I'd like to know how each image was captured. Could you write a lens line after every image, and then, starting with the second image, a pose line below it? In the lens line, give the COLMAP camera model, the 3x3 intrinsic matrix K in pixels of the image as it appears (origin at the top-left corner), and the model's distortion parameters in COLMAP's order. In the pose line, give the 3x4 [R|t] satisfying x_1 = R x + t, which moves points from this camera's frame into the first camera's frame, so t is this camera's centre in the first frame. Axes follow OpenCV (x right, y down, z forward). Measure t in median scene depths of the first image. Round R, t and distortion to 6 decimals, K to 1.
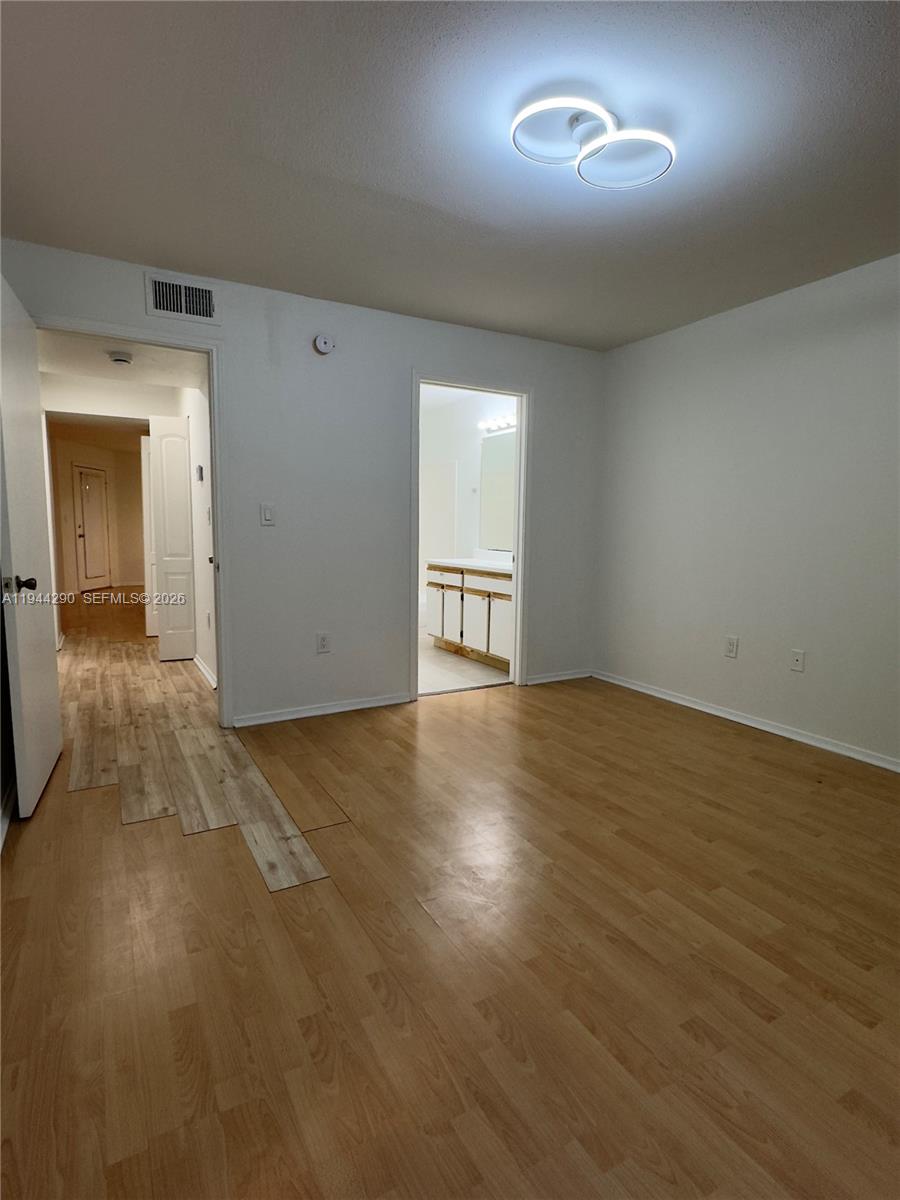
lens RADIAL K [[615.4, 0, 450.0], [0, 615.4, 600.0], [0, 0, 1]] dist [-0.000796, -0.001978]
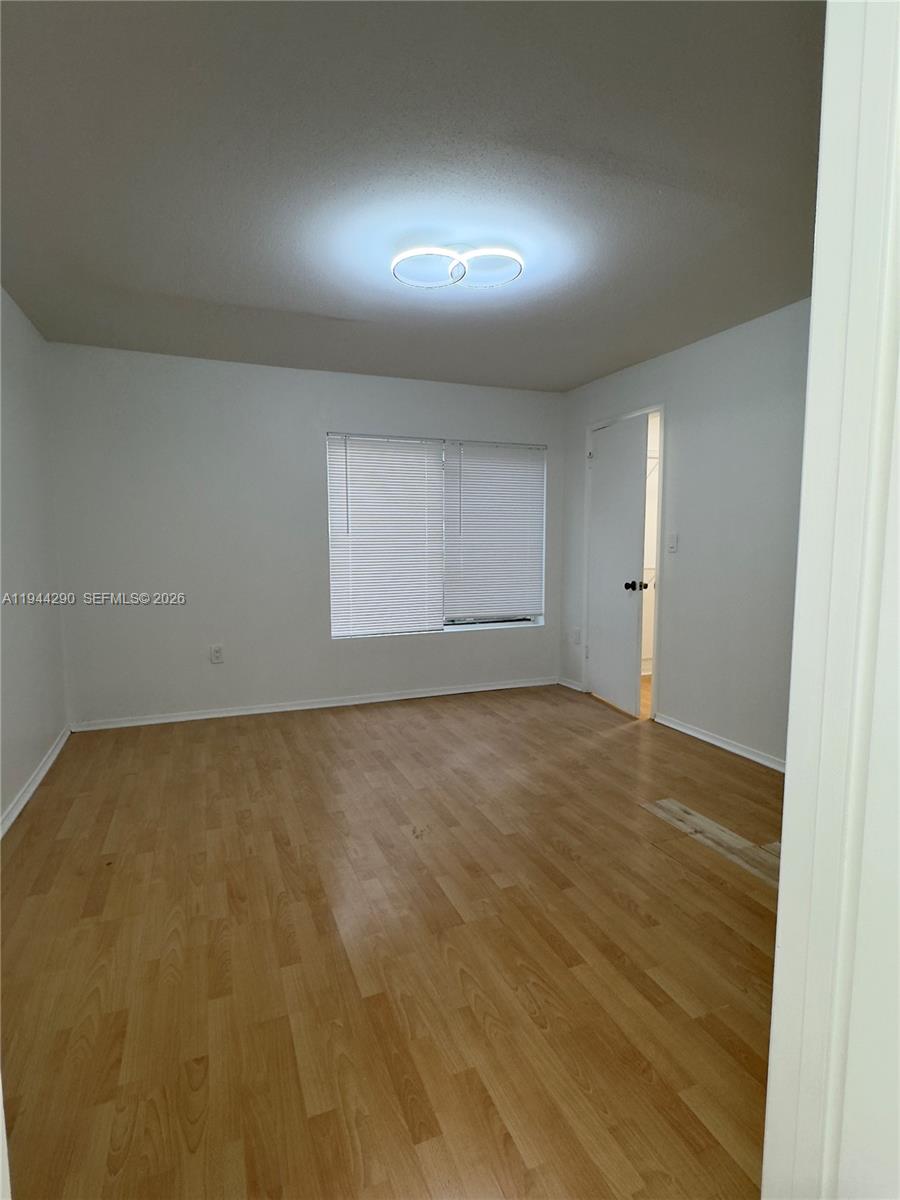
lens RADIAL K [[615.4, 0, 450.0], [0, 615.4, 600.0], [0, 0, 1]] dist [-0.000796, -0.001978]
pose [[-0.990853, -0.023981, 0.132795, 0.033718], [0.005683, 0.975793, 0.218622, -0.190022], [-0.134824, 0.217377, -0.966732, 1.360843]]
